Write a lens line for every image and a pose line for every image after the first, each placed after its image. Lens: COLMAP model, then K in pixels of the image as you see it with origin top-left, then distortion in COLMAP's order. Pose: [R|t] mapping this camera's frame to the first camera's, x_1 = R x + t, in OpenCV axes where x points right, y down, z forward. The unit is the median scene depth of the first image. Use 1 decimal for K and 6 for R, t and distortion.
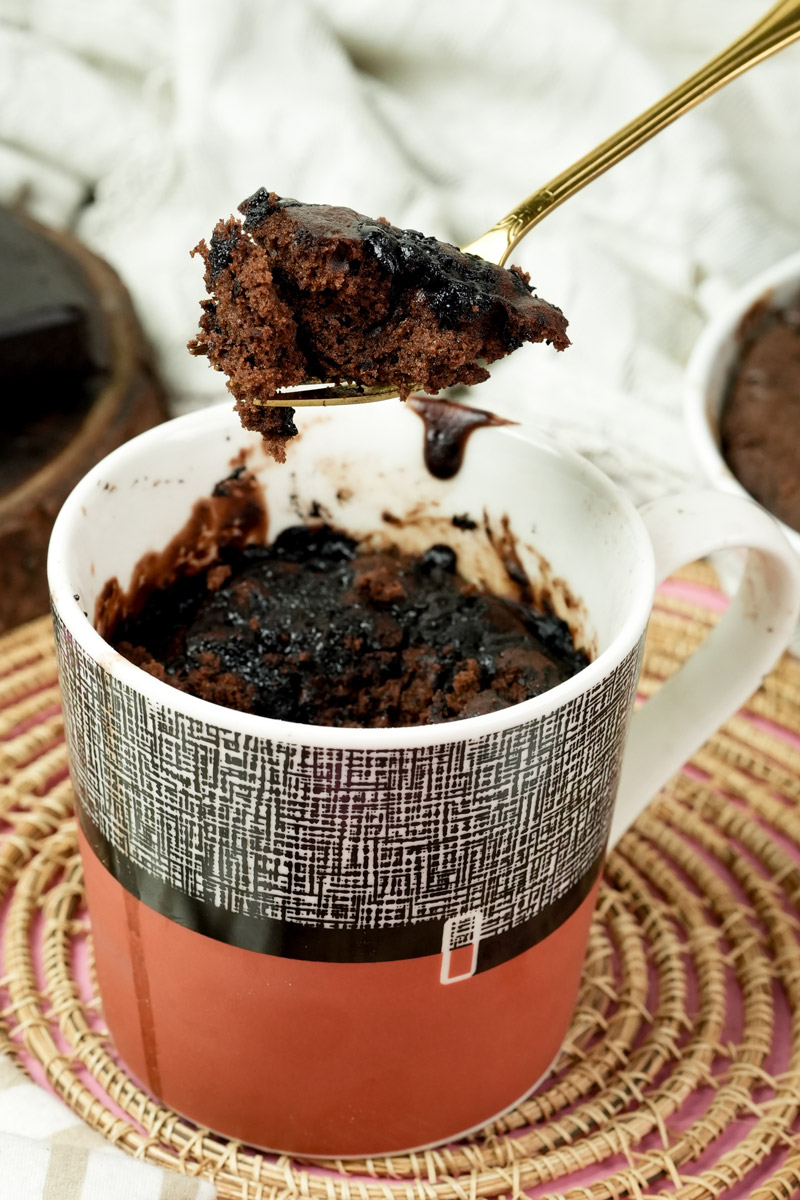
lens RADIAL K [[3395.2, 0, 358.7], [0, 3395.2, 501.9], [0, 0, 1]] dist [0.531286, 0.000000]
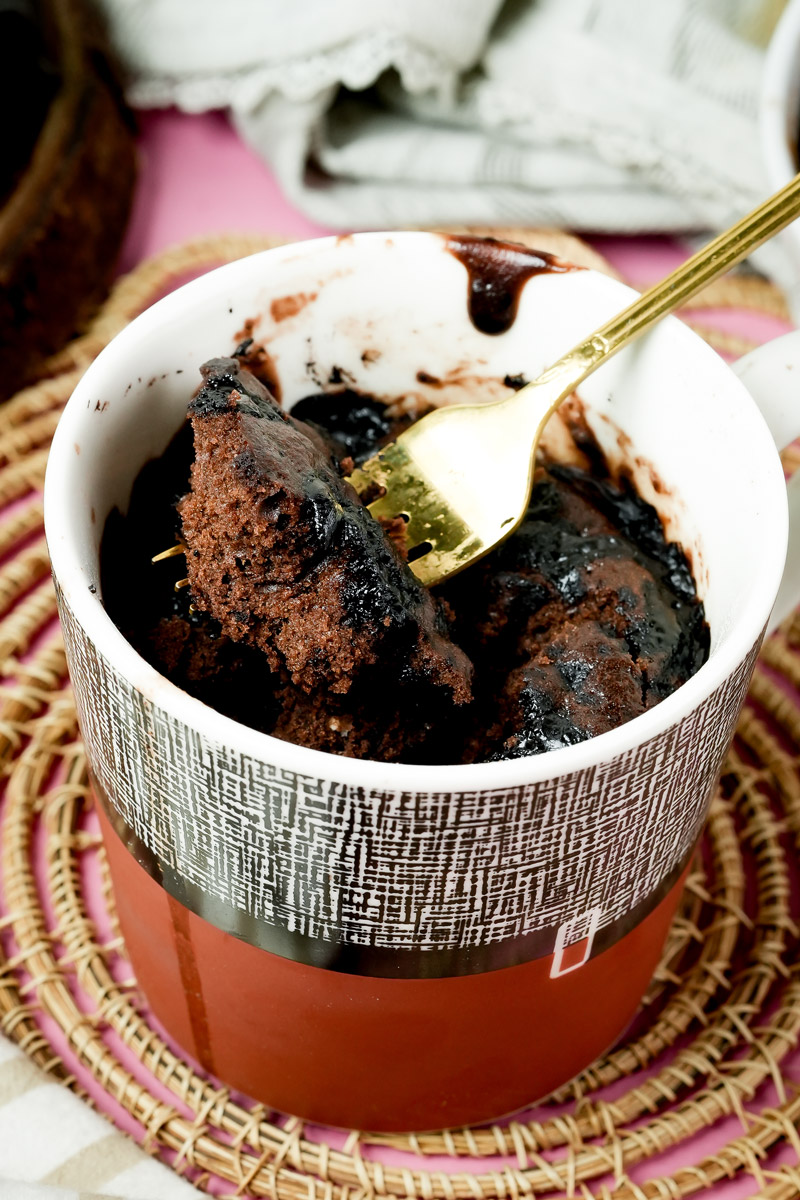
lens RADIAL K [[3395.2, 0, 344.0], [0, 3395.2, 616.7], [0, 0, 1]] dist [0.531286, 0.000000]
pose [[0.994453, -0.080594, 0.067590, -0.080680], [0.058728, 0.958529, 0.278878, -0.194251], [-0.087263, -0.273362, 0.957945, 0.219449]]
